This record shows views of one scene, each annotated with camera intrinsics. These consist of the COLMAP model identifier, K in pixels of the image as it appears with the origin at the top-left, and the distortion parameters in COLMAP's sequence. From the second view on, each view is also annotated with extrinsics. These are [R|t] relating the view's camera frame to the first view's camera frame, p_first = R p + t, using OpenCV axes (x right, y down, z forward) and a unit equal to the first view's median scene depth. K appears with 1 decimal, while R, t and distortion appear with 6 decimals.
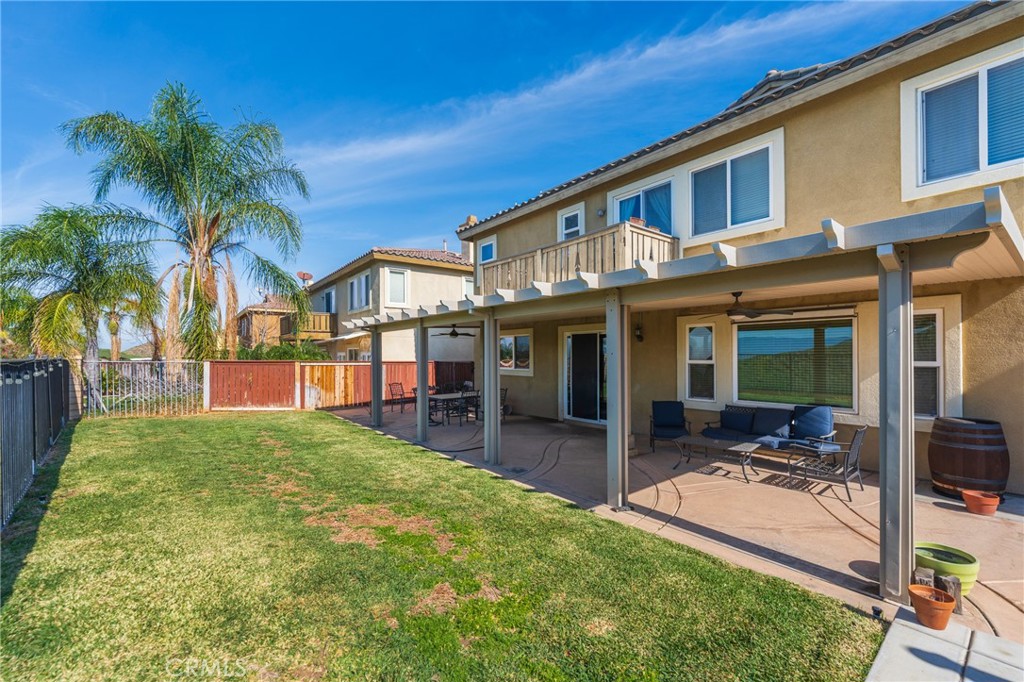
lens RADIAL K [[424.0, 0, 512.0], [0, 424.0, 341.0], [0, 0, 1]] dist [0.000307, -0.000255]
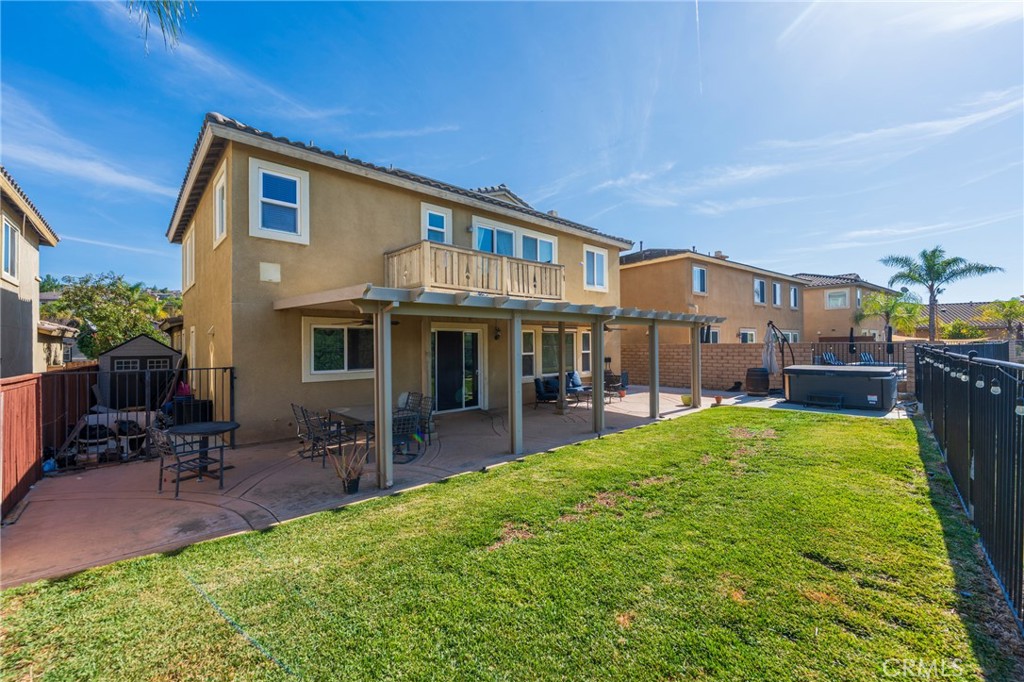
lens RADIAL K [[405.9, 0, 512.0], [0, 405.9, 341.0], [0, 0, 1]] dist [-0.001633, -0.000051]
pose [[-0.059238, 0.016907, 0.998101, -1.081878], [-0.020438, 0.999626, -0.018146, 0.028003], [-0.998035, -0.021474, -0.058870, 1.118659]]
